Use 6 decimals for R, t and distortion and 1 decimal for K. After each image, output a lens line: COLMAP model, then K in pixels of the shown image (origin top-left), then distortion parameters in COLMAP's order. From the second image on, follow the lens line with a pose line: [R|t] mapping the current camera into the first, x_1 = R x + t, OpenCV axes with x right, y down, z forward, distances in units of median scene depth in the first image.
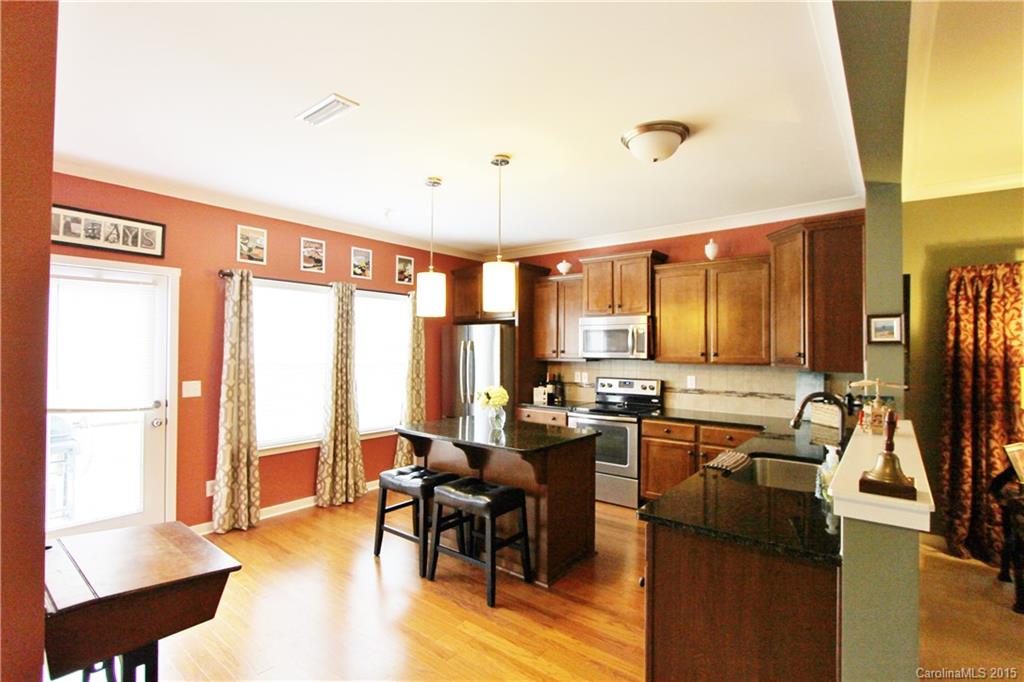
lens RADIAL K [[465.9, 0, 519.1], [0, 465.9, 343.1], [0, 0, 1]] dist [-0.014466, 0.000106]
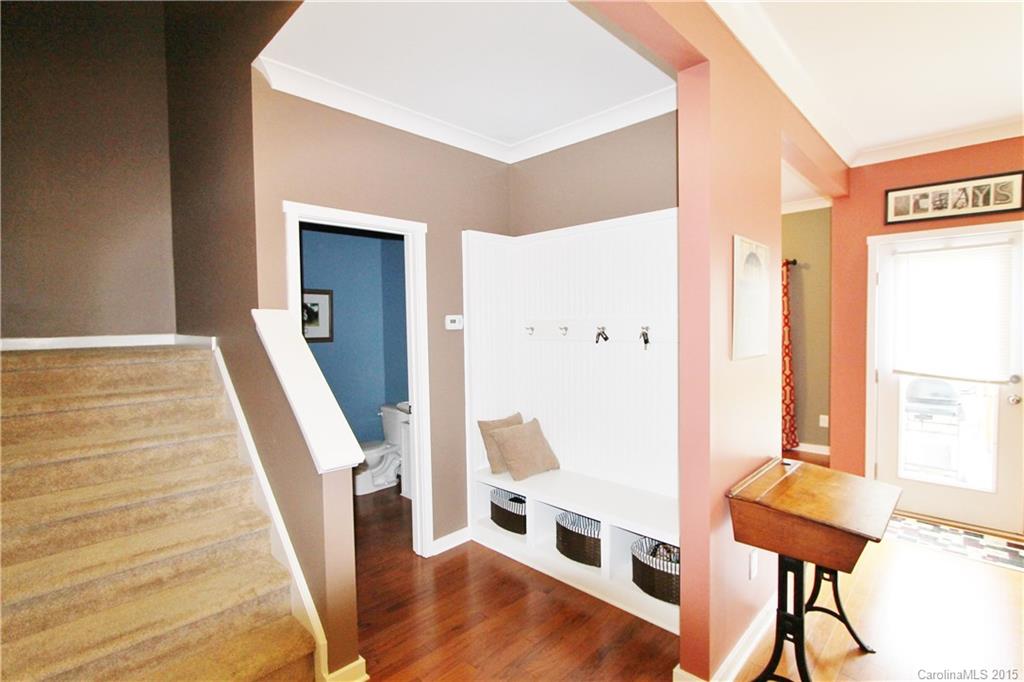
lens RADIAL K [[465.9, 0, 513.5], [0, 465.9, 344.1], [0, 0, 1]] dist [-0.014466, 0.000106]
pose [[-0.071284, 0.044854, -0.996447, 0.166418], [0.032105, 0.998574, 0.042653, -0.002510], [0.996939, -0.028951, -0.072623, 0.117896]]
